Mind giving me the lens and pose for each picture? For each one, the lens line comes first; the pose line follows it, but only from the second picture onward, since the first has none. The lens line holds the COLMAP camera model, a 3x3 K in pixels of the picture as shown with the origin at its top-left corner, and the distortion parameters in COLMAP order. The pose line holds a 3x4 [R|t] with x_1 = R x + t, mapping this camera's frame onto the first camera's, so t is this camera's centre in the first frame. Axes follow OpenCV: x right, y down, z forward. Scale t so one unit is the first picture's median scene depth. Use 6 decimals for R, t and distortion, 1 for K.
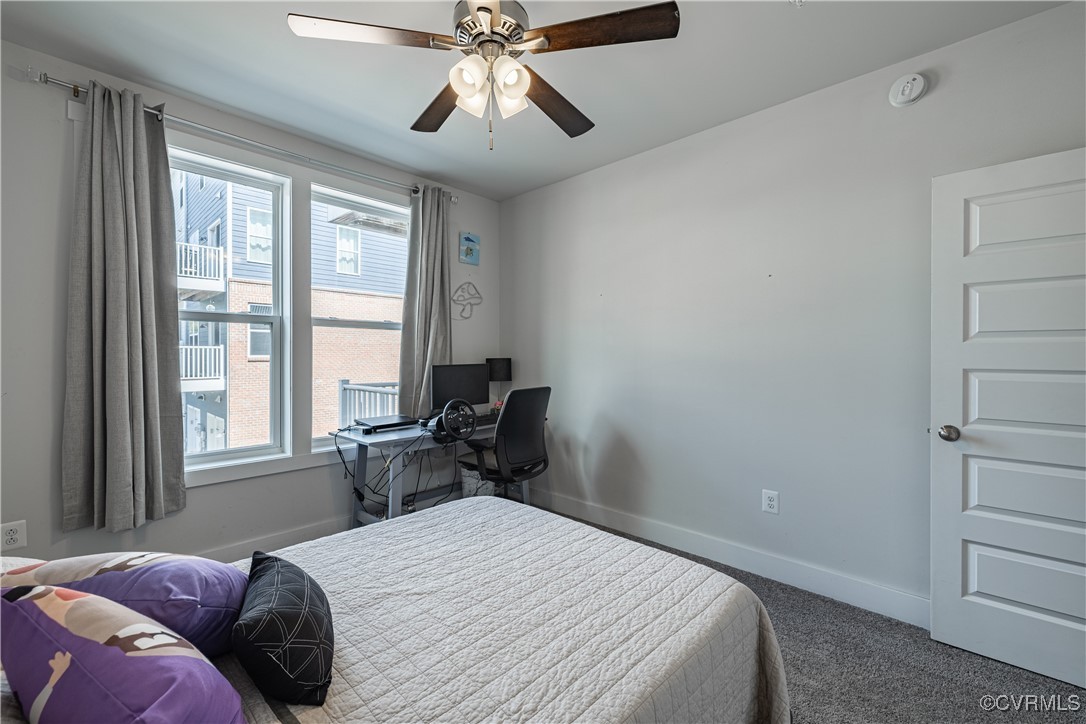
lens RADIAL K [[462.6, 0, 529.7], [0, 462.6, 358.2], [0, 0, 1]] dist [-0.015262, 0.000080]
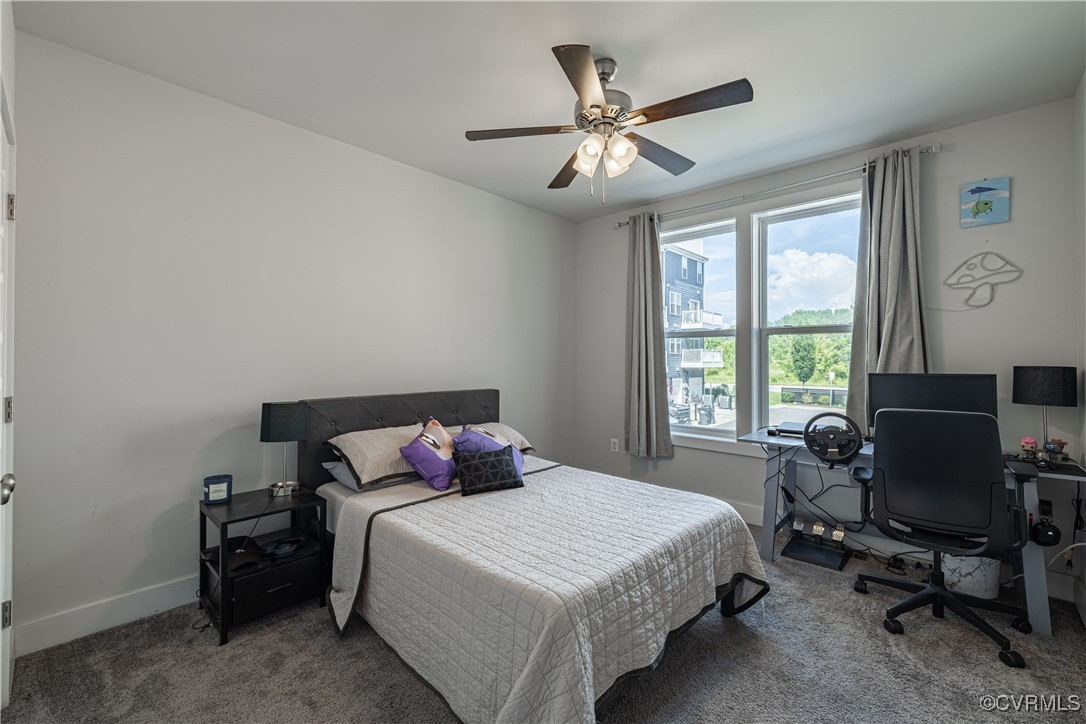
lens RADIAL K [[453.0, 0, 543.2], [0, 453.0, 353.9], [0, 0, 1]] dist [-0.000551, 0.000114]
pose [[0.007460, -0.012647, -0.999892, 0.583799], [-0.005517, 0.999904, -0.012688, -0.005256], [0.999957, 0.005611, 0.007389, 0.395254]]
